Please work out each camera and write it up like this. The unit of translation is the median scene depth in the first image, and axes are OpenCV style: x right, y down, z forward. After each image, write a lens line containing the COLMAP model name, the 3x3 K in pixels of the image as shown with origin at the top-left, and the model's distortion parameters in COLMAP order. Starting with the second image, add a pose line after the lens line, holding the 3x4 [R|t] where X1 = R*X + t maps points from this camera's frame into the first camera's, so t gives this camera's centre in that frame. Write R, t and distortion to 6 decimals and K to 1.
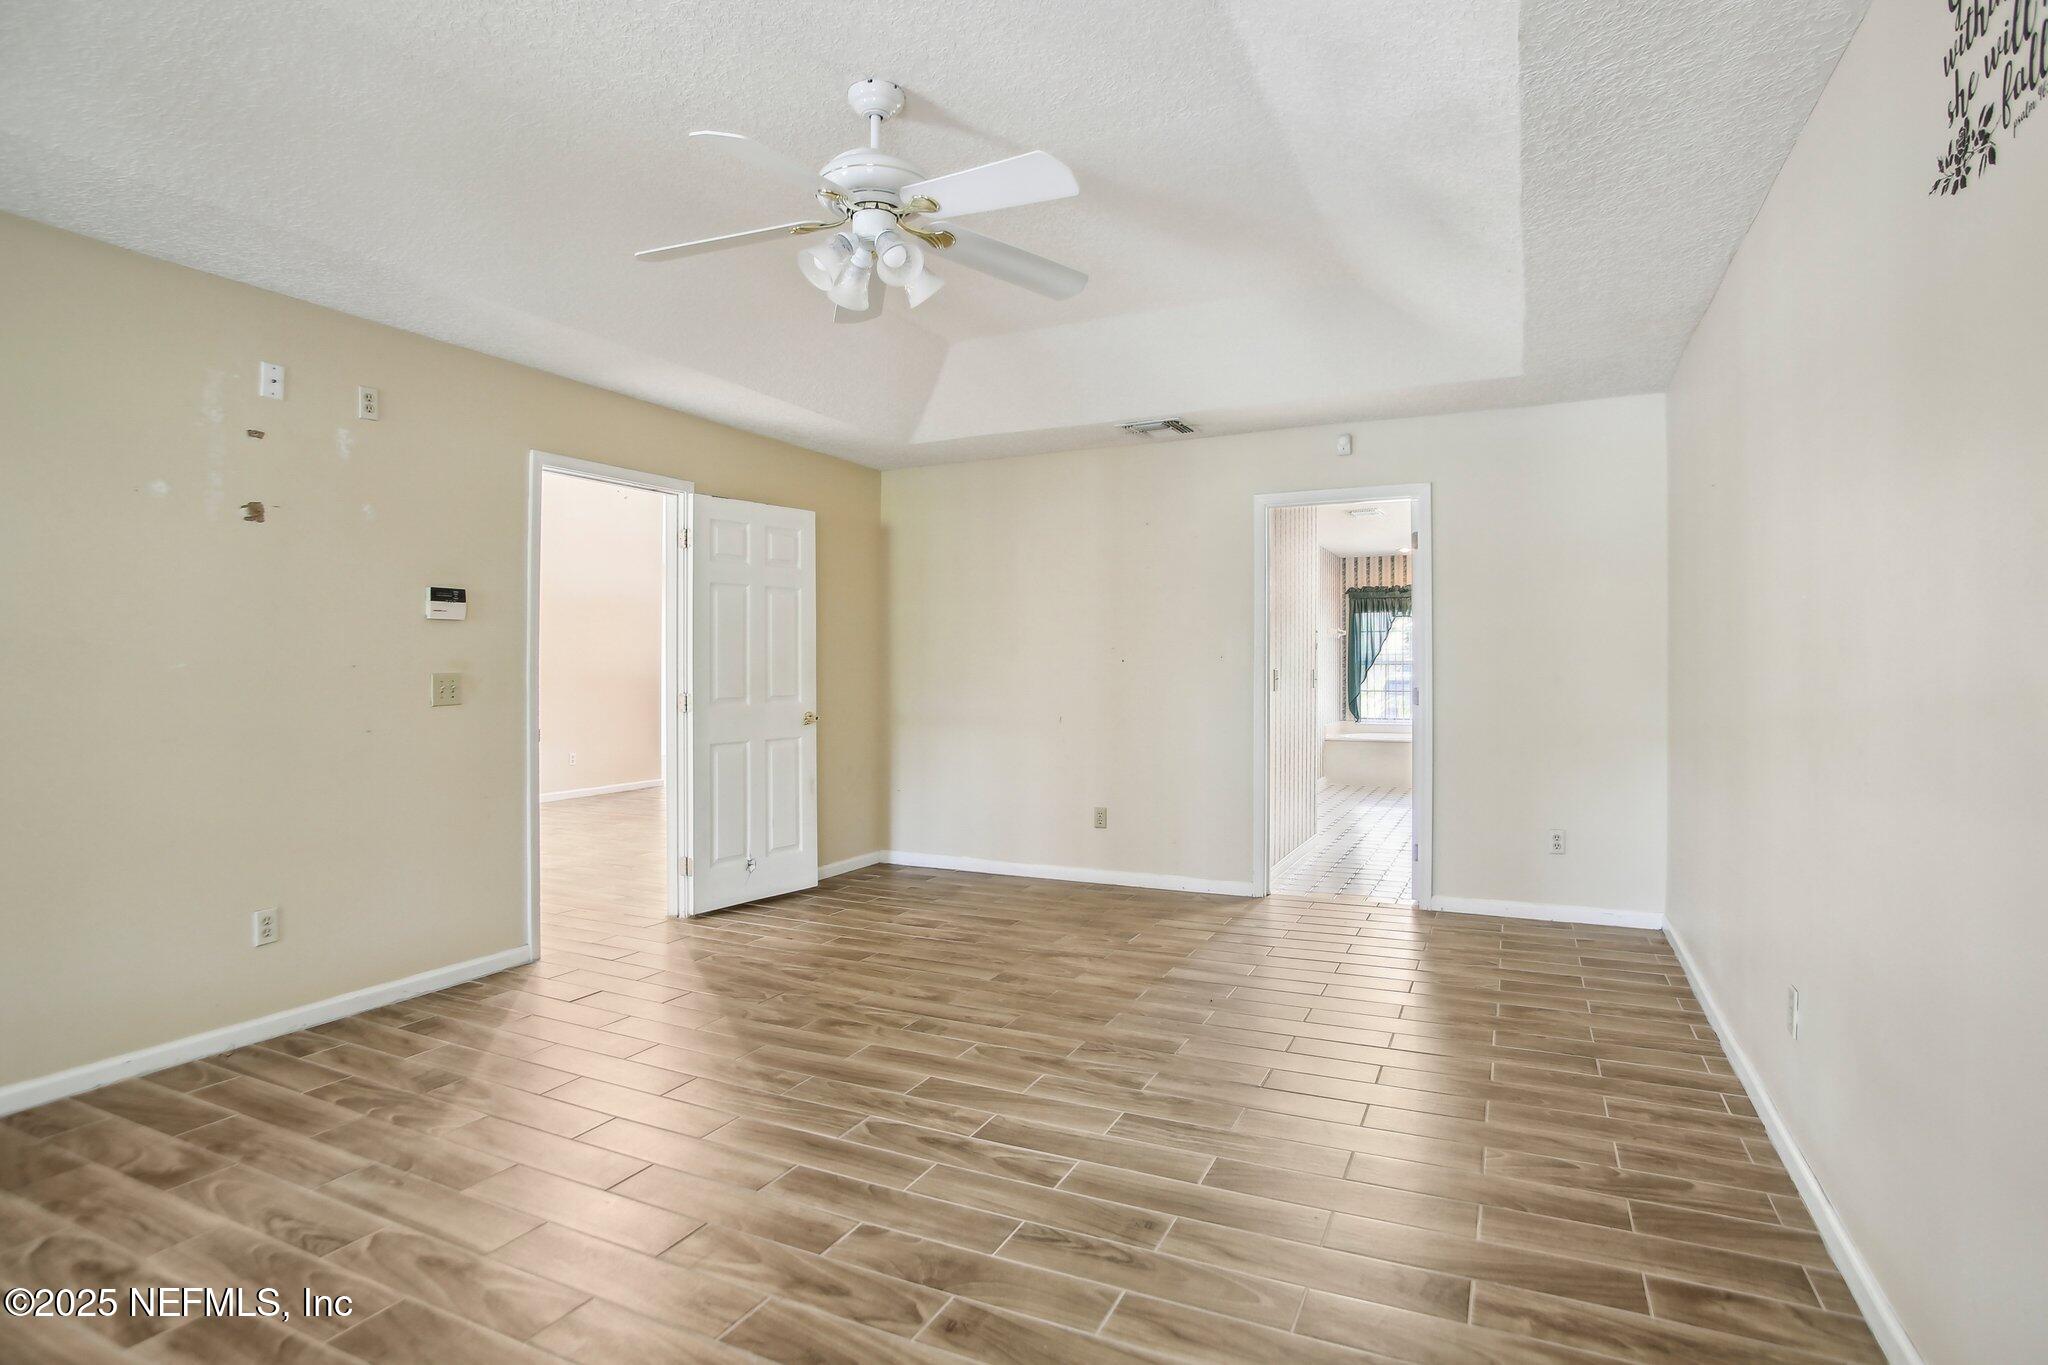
lens RADIAL K [[1035.6, 0, 1038.9], [0, 1035.6, 679.8], [0, 0, 1]] dist [-0.063487, 0.025139]
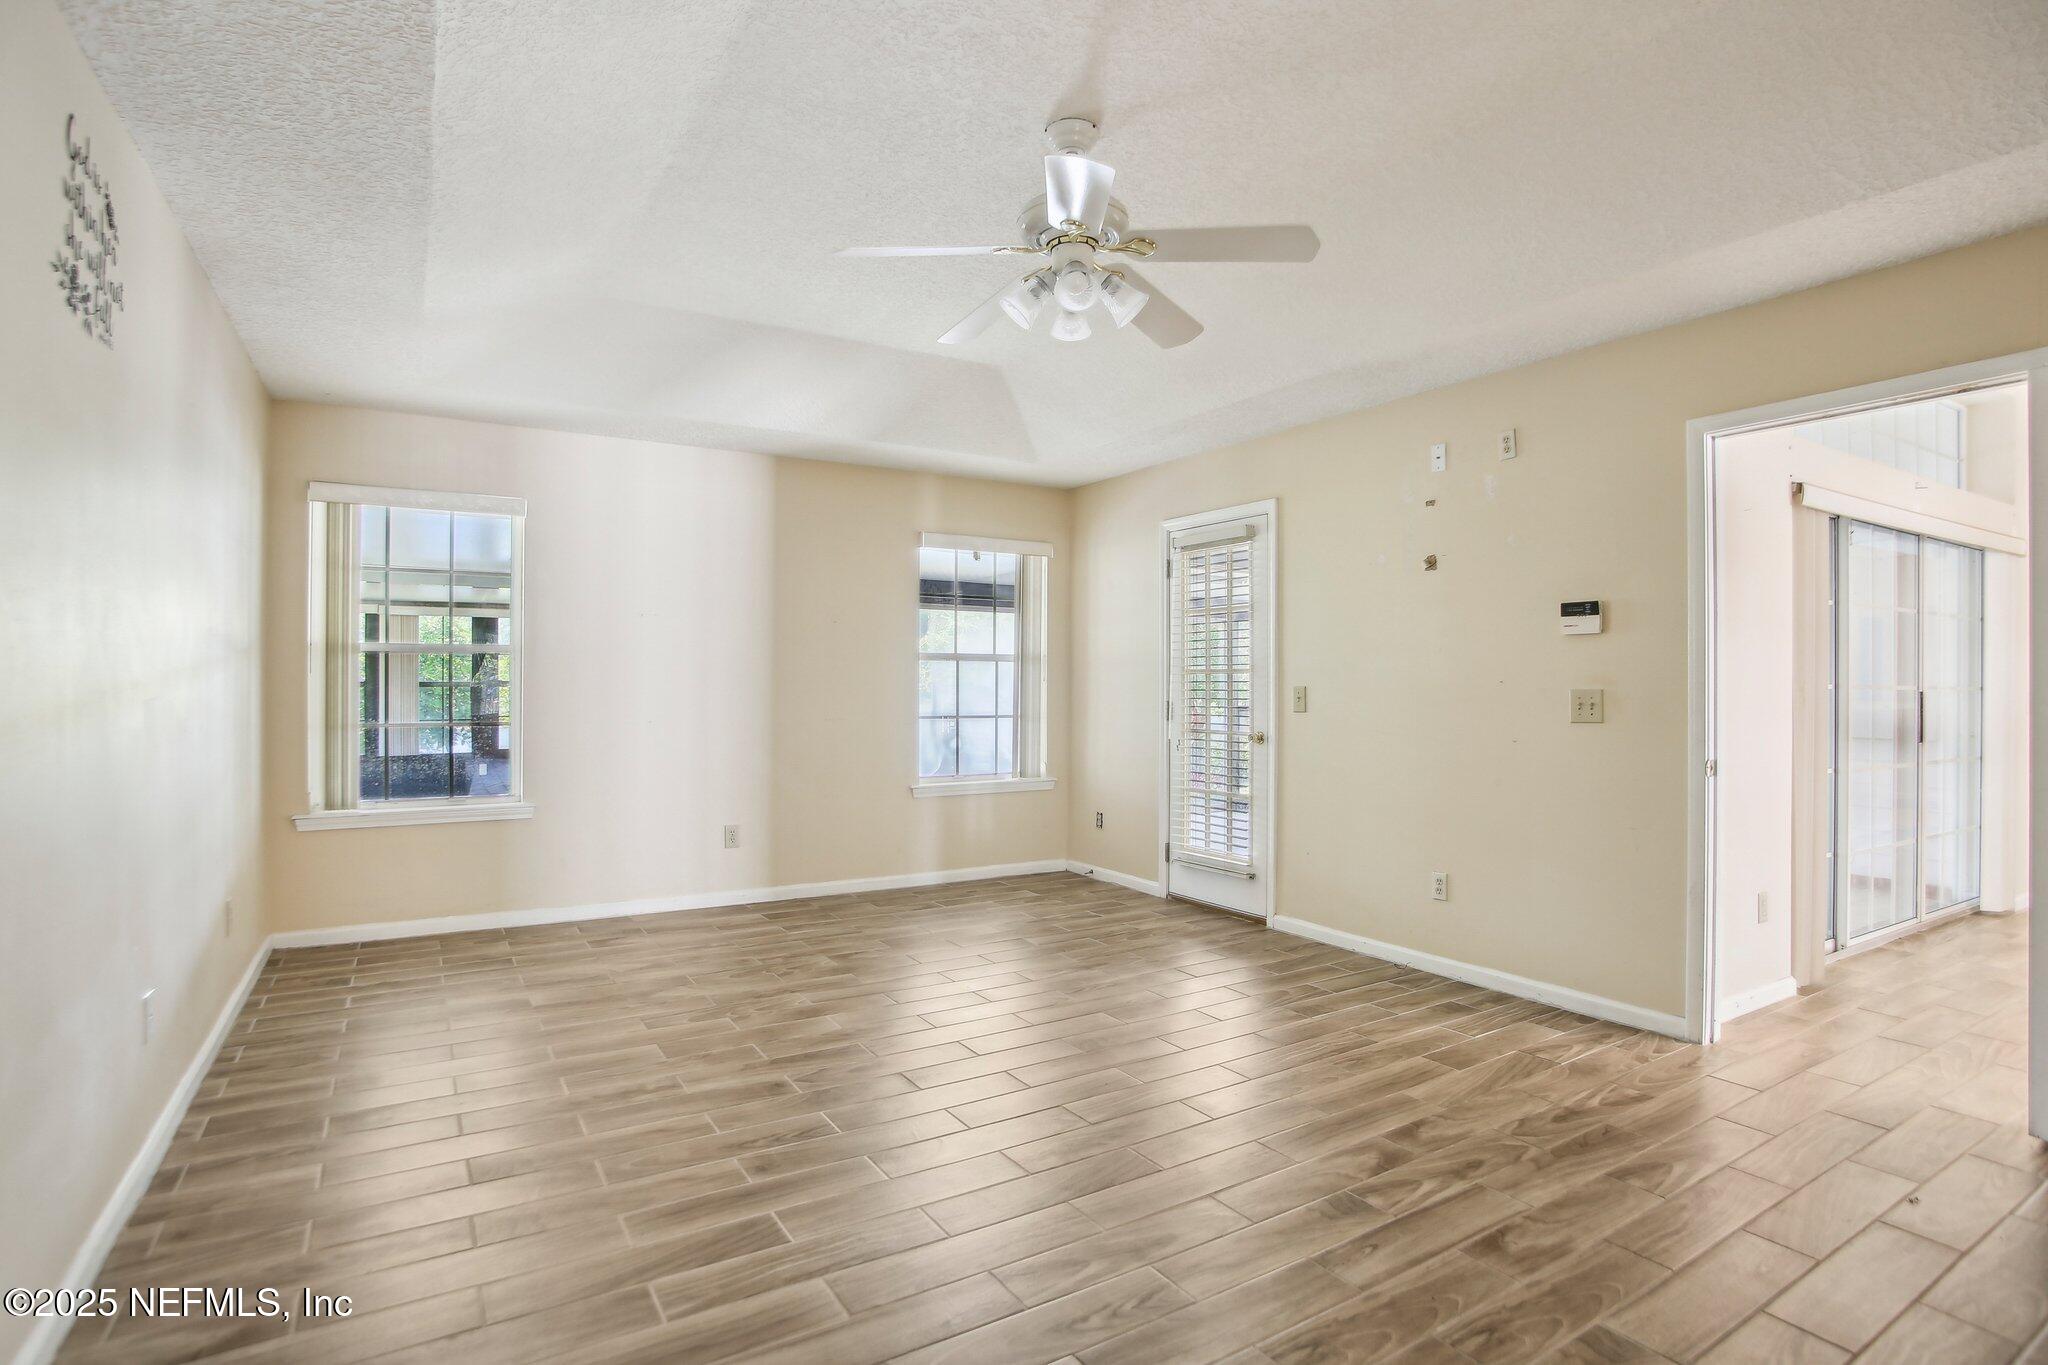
lens RADIAL K [[1035.6, 0, 996.9], [0, 1035.6, 678.5], [0, 0, 1]] dist [-0.063487, 0.025139]
pose [[-0.553620, -0.001954, -0.832767, 0.656272], [-0.010708, 0.999931, 0.004773, -0.018985], [0.832700, 0.011560, -0.553603, 1.317609]]
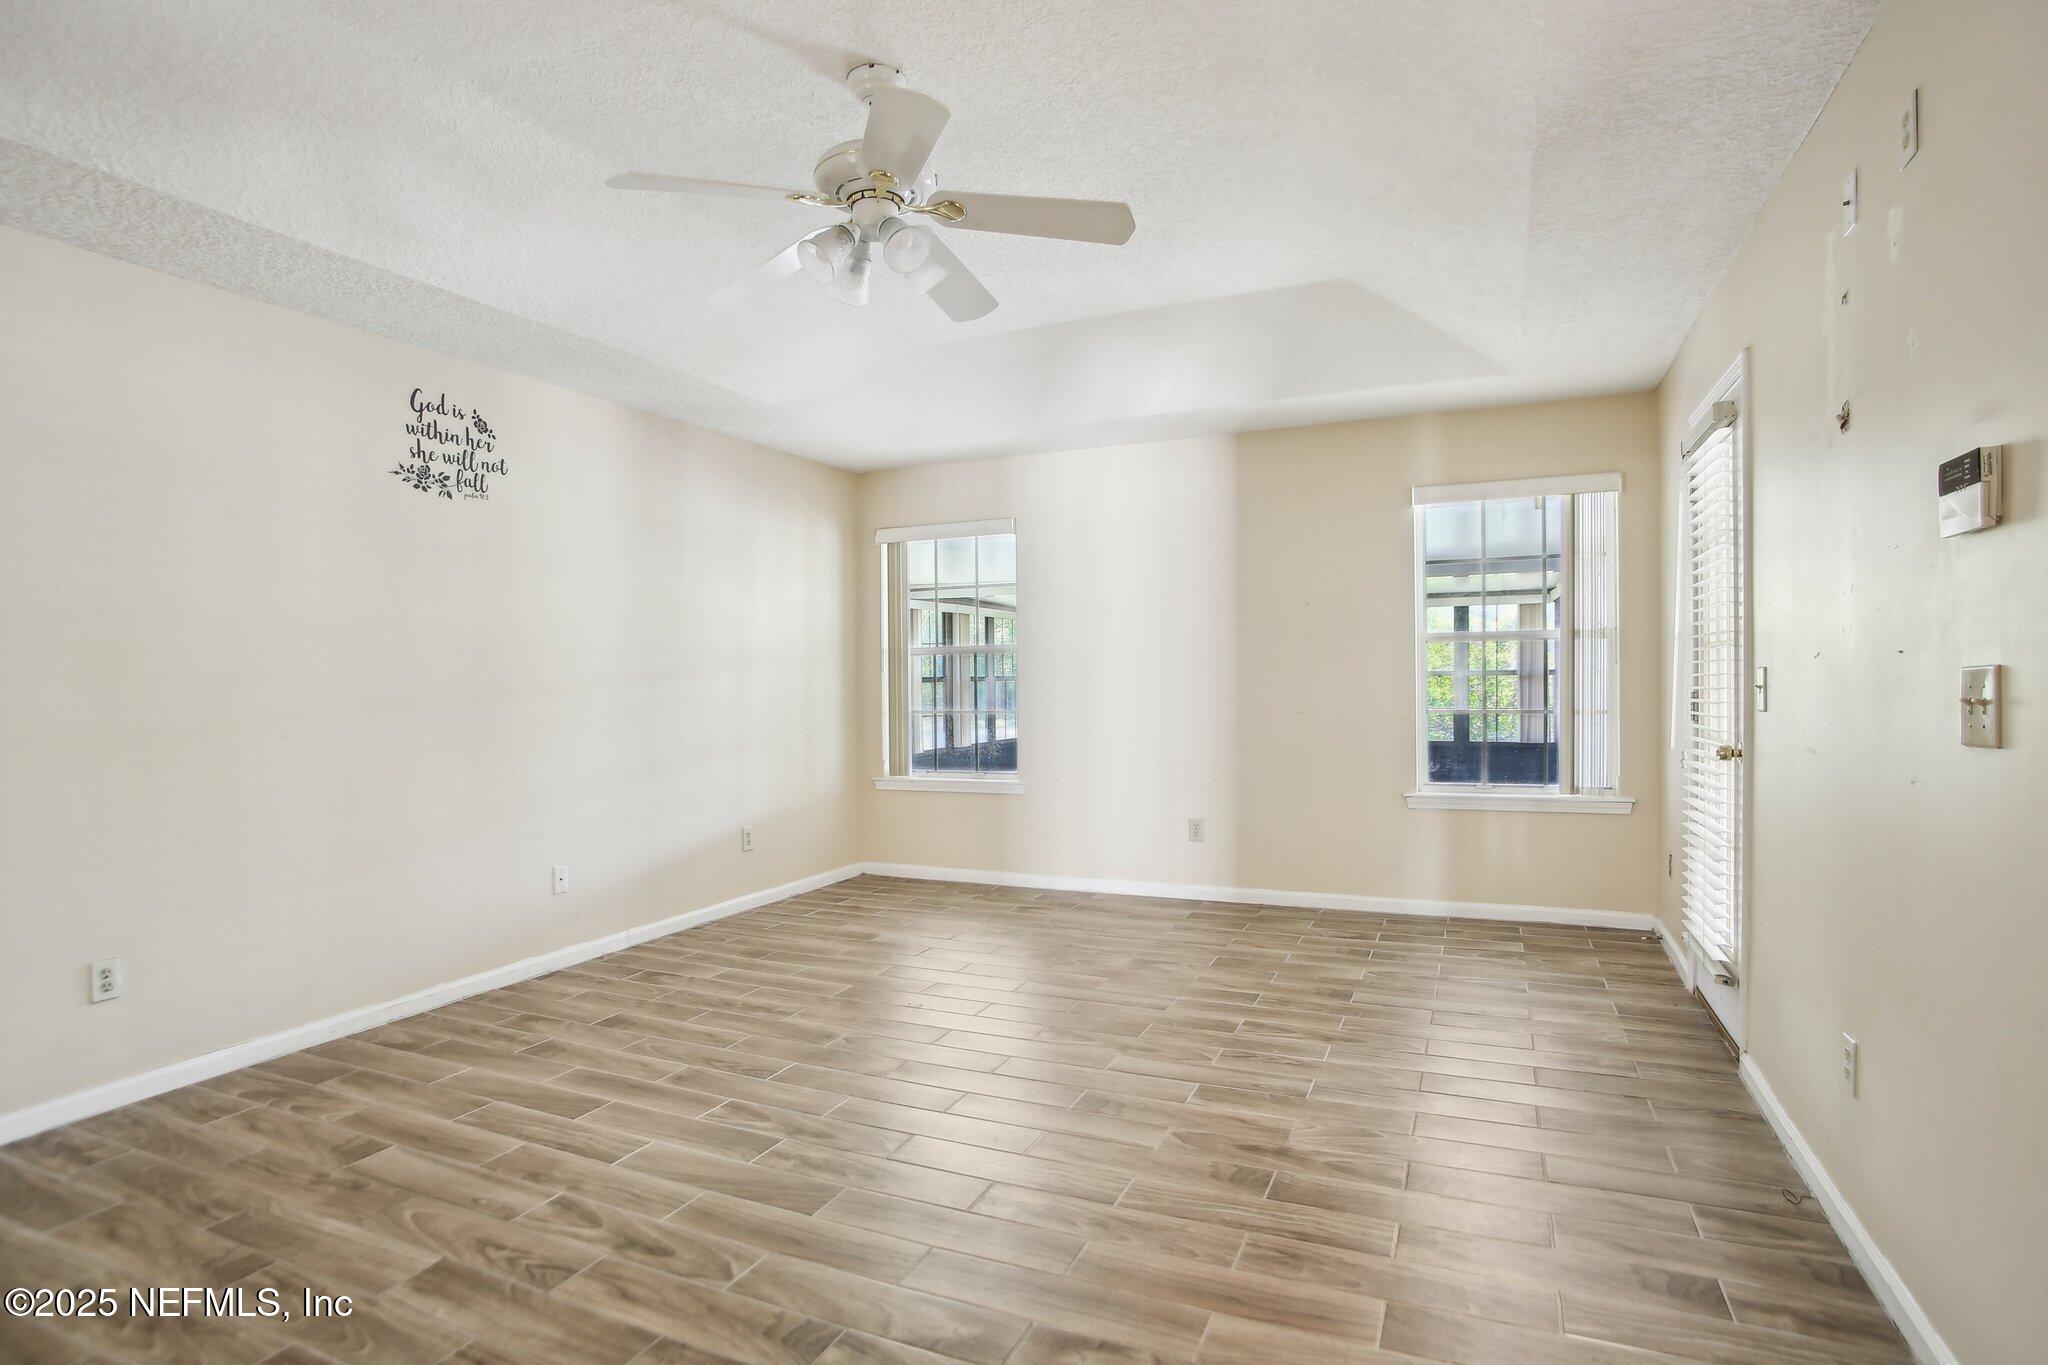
lens RADIAL K [[1035.6, 0, 1017.3], [0, 1035.6, 679.2], [0, 0, 1]] dist [-0.063487, 0.025139]
pose [[-0.999755, 0.017735, -0.013218, -0.249400], [0.017577, 0.999774, 0.011959, -0.016977], [0.013427, 0.011724, -0.999841, 1.715147]]
